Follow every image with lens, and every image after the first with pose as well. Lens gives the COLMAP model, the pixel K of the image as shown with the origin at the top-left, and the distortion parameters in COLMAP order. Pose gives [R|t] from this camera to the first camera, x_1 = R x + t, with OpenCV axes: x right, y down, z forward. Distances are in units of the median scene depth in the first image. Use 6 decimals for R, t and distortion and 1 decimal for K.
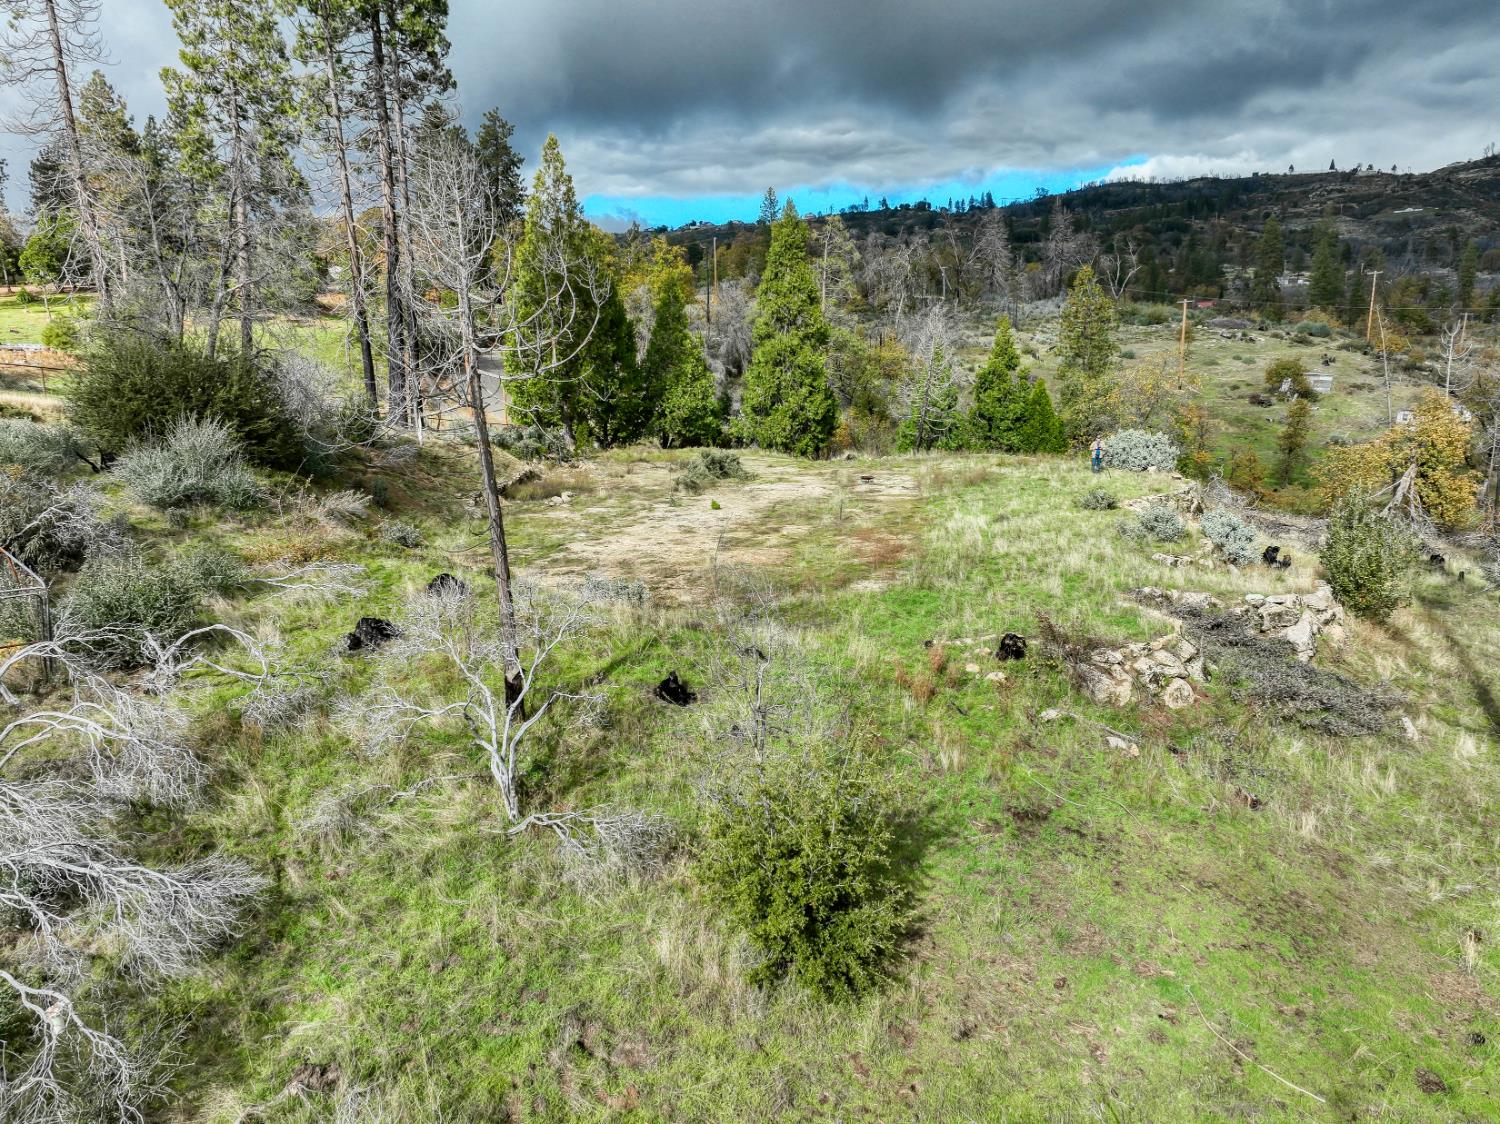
lens RADIAL K [[1050.0, 0, 755.5], [0, 1050.0, 559.0], [0, 0, 1]] dist [0.008933, 0.025501]
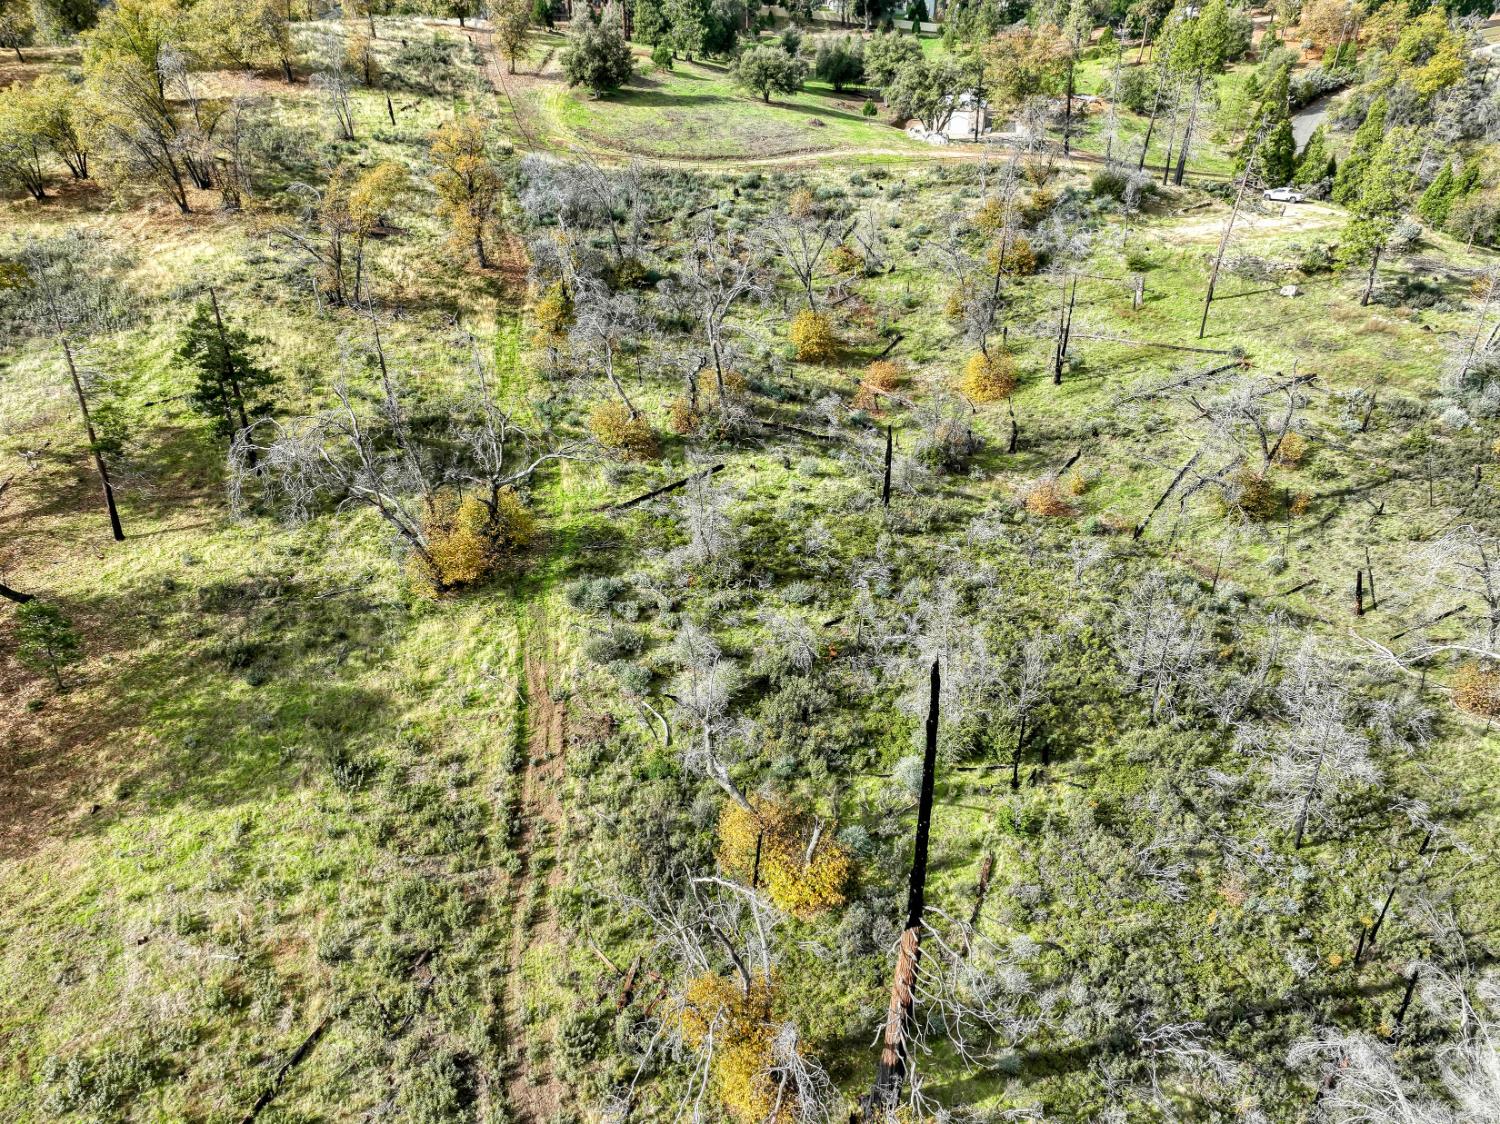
lens RADIAL K [[1050.0, 0, 740.8], [0, 1050.0, 565.9], [0, 0, 1]] dist [0.008933, 0.025501]
pose [[0.644021, 0.395640, -0.654756, 1.259493], [-0.154789, 0.905571, 0.394945, -0.114049], [0.749184, -0.153004, 0.644448, -2.077032]]
